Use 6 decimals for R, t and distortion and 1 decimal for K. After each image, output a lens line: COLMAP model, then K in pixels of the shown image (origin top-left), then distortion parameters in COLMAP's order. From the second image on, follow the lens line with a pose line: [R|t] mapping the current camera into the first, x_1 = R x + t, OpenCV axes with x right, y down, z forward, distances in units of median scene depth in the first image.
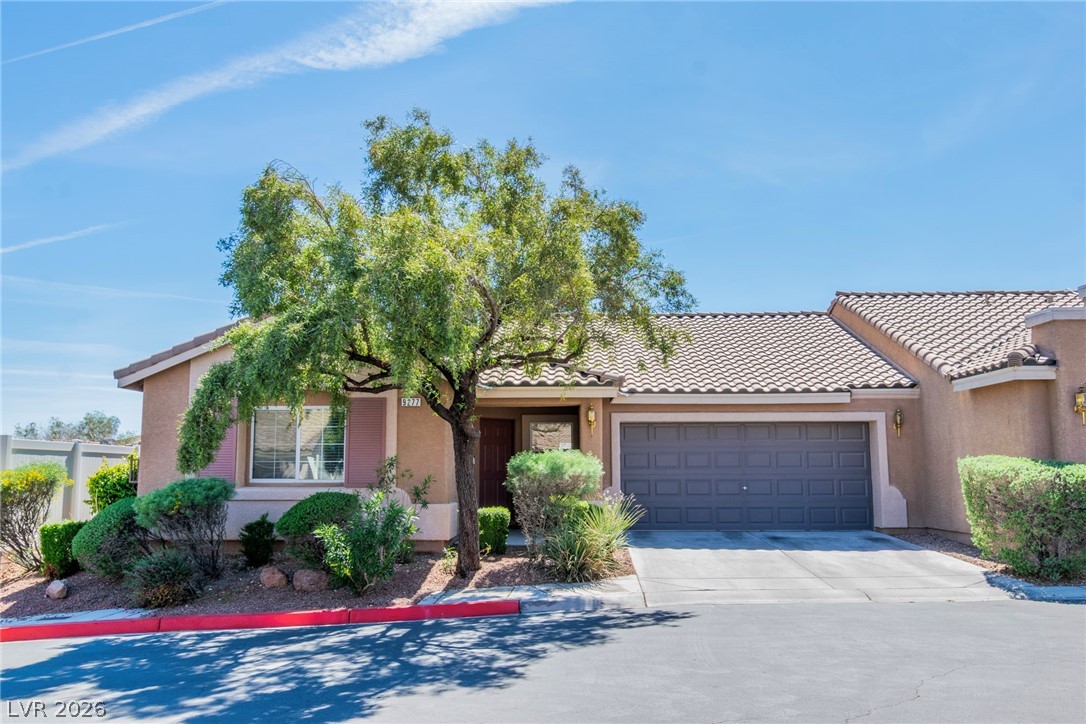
lens RADIAL K [[923.5, 0, 543.0], [0, 923.5, 362.0], [0, 0, 1]] dist [-0.041814, 0.006825]
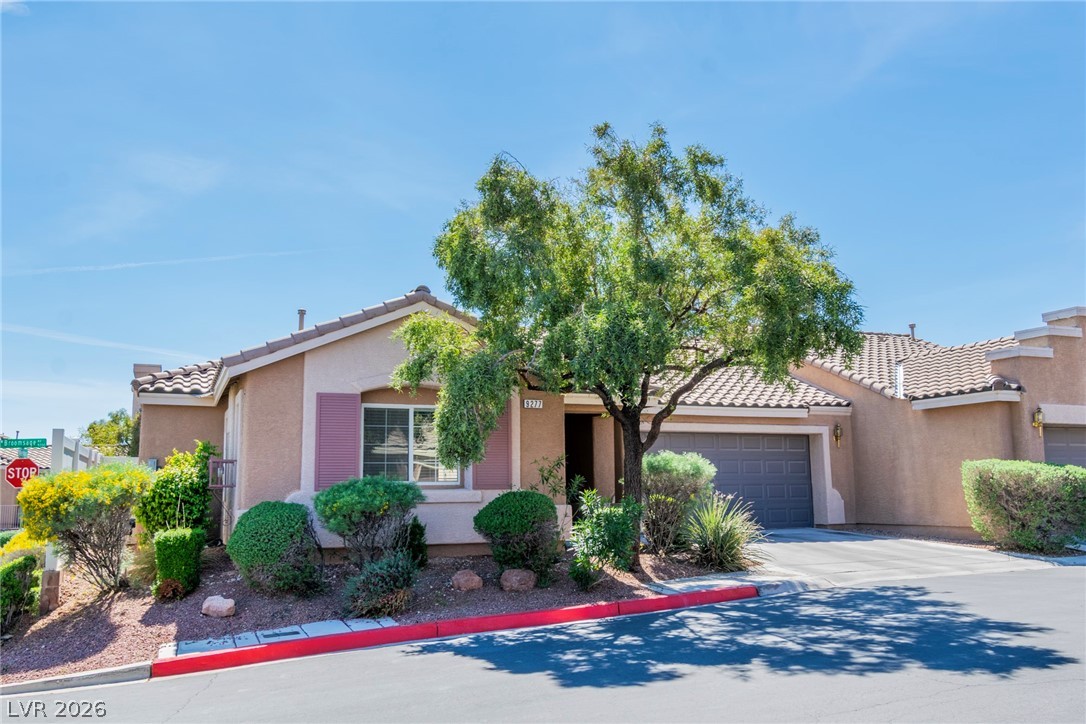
lens RADIAL K [[920.5, 0, 543.0], [0, 920.5, 362.0], [0, 0, 1]] dist [-0.002834, -0.007414]
pose [[0.911673, 0.050117, 0.407849, -0.453249], [-0.040062, 0.998647, -0.033165, 0.025645], [-0.408959, 0.013896, 0.912447, 0.063328]]
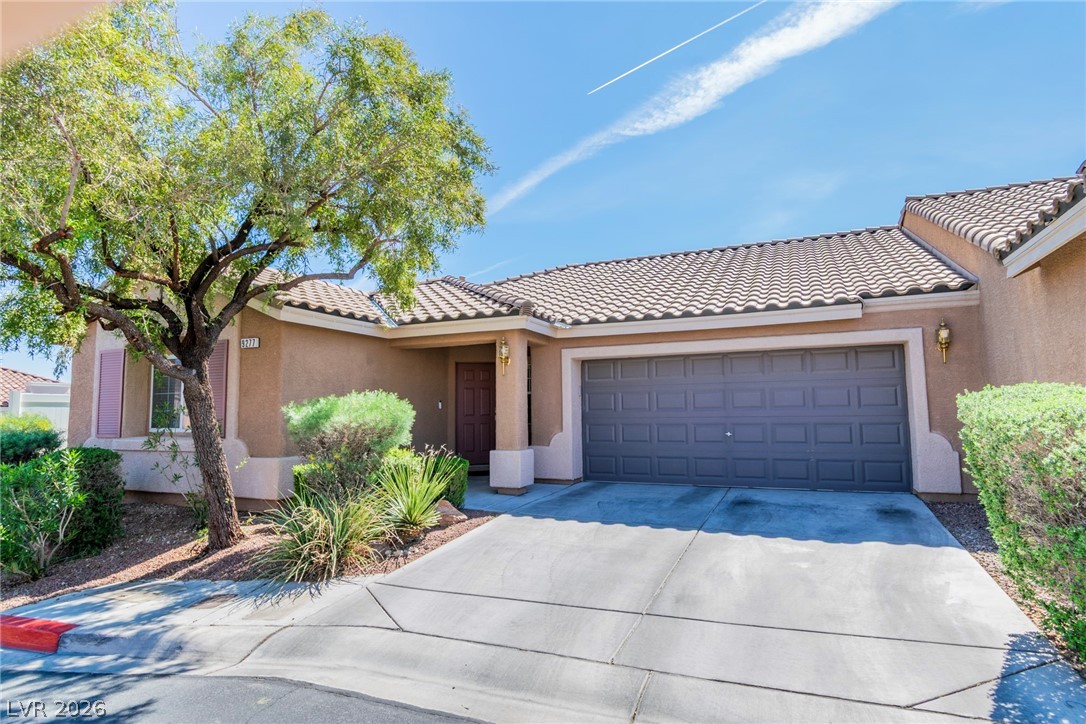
lens RADIAL K [[622.0, 0, 575.0], [0, 622.0, 375.8], [0, 0, 1]] dist [0.030625, -0.000415]
pose [[0.924244, -0.036578, -0.380047, 0.307950], [0.058013, 0.997297, 0.045097, 0.053916], [0.377370, -0.063729, 0.923867, 0.451126]]
